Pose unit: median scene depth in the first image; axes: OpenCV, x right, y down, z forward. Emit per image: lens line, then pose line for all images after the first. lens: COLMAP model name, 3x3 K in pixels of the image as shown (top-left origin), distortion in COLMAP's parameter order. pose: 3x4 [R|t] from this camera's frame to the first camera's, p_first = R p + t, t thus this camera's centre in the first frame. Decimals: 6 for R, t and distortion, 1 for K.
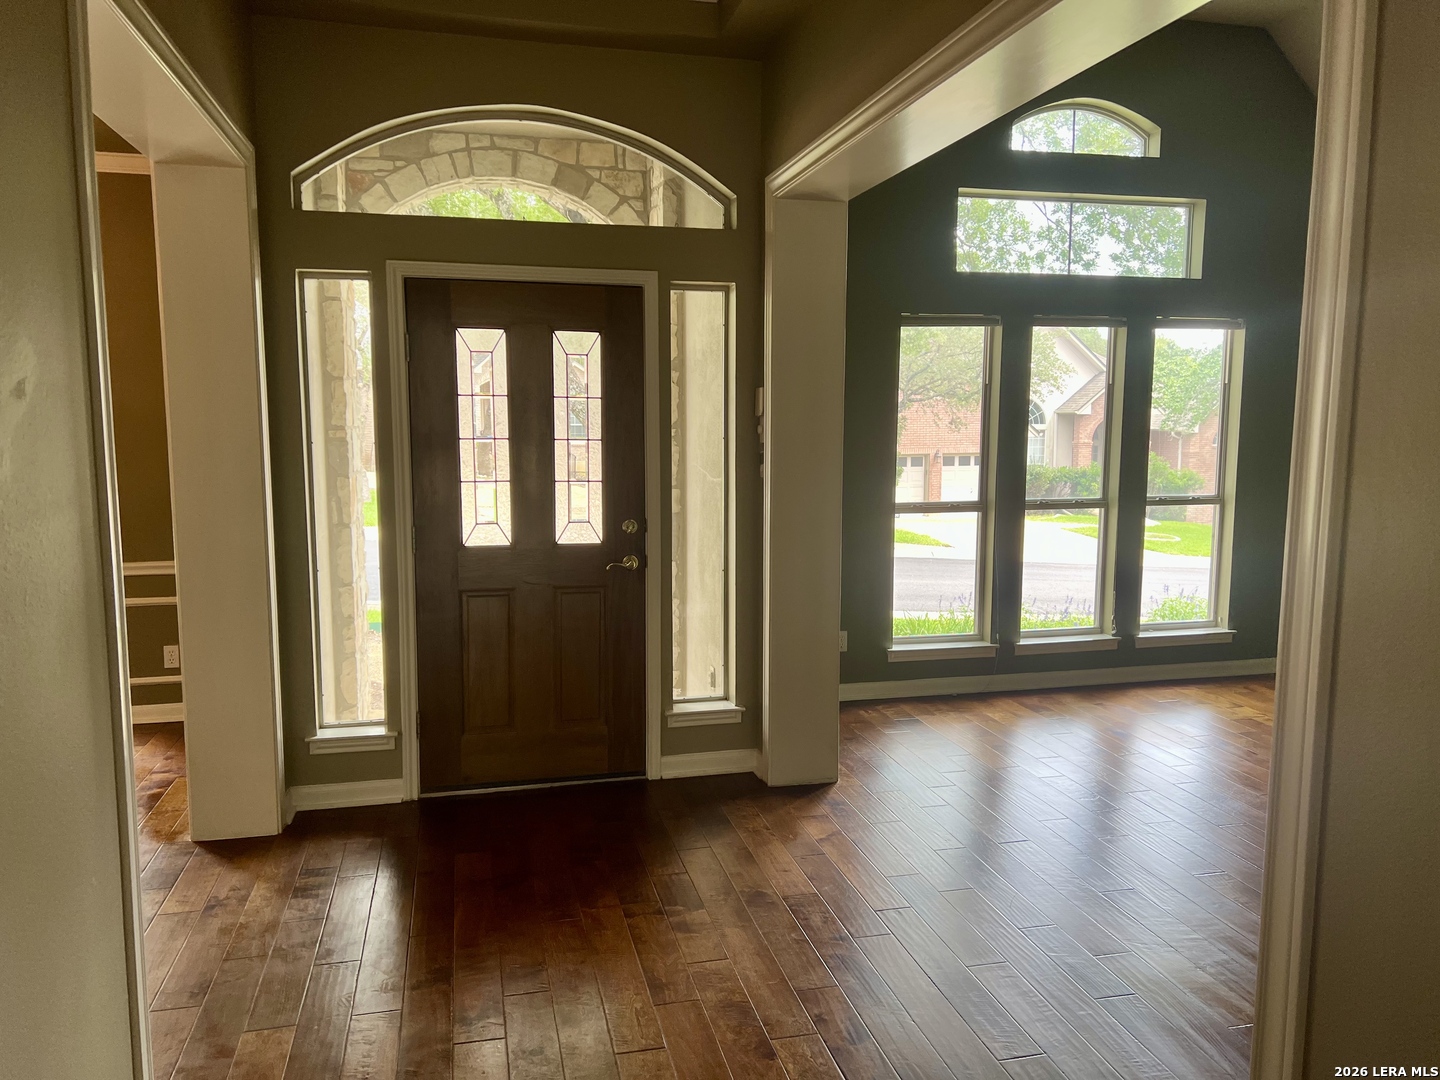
lens RADIAL K [[1072.7, 0, 717.9], [0, 1072.7, 539.9], [0, 0, 1]] dist [0.024066, 0.000867]
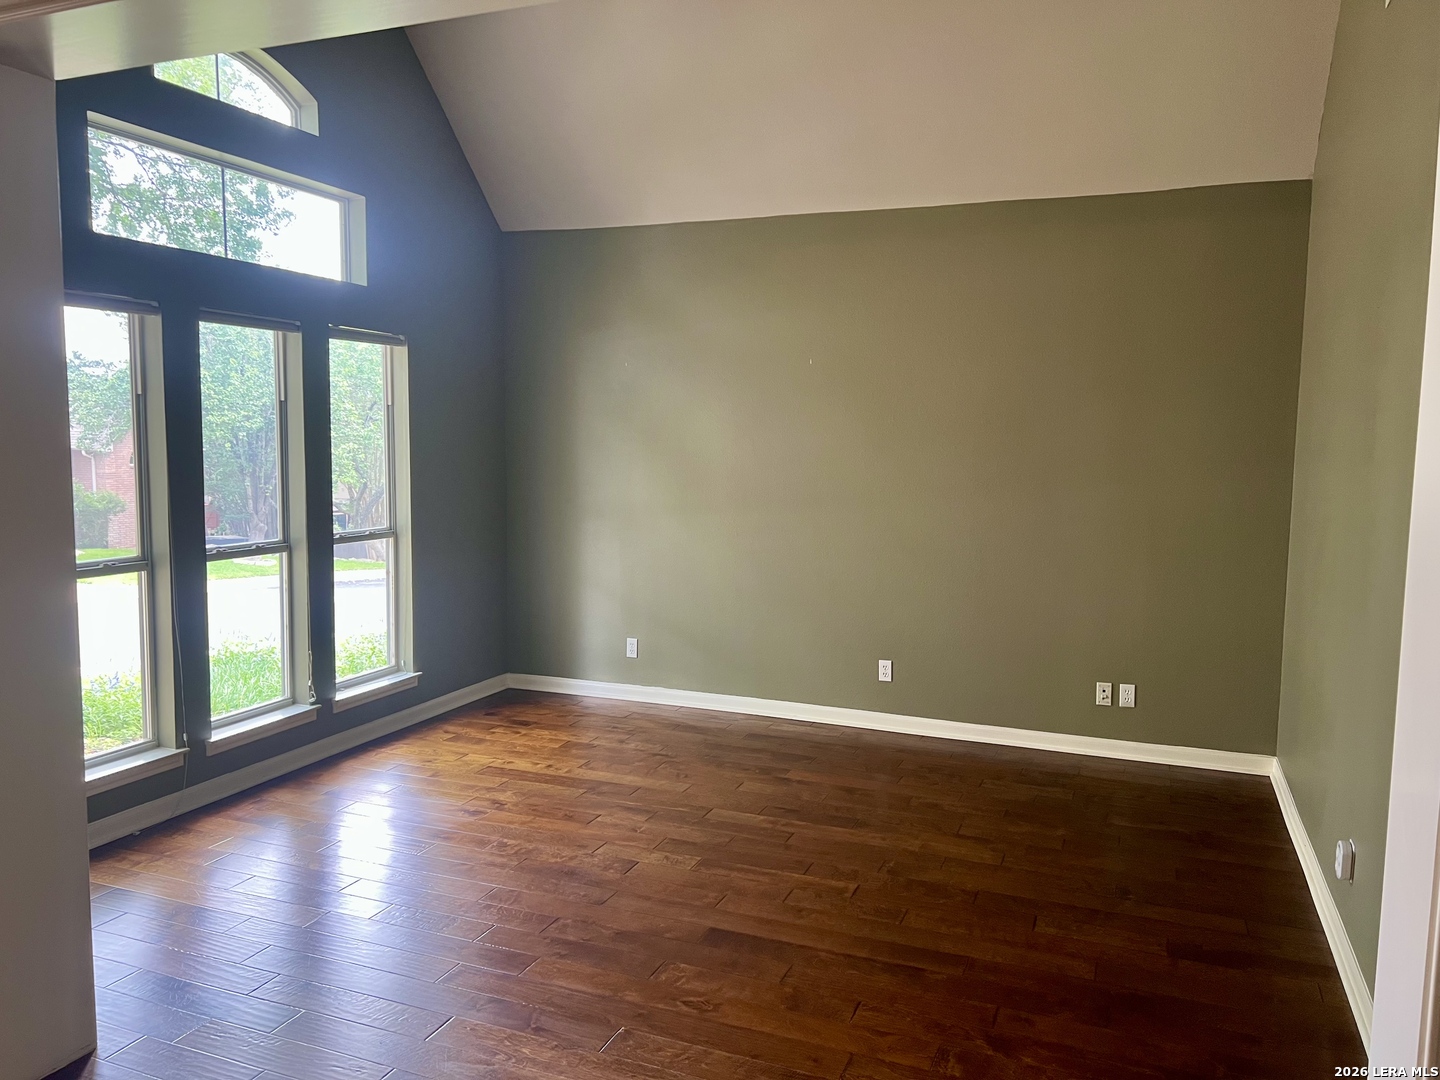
lens RADIAL K [[1072.7, 0, 721.7], [0, 1072.7, 542.5], [0, 0, 1]] dist [0.024066, 0.000867]
pose [[0.572965, -0.071896, 0.816421, -0.120506], [0.083185, 0.996102, 0.029339, -0.033280], [-0.815348, 0.051104, 0.576712, 0.259851]]
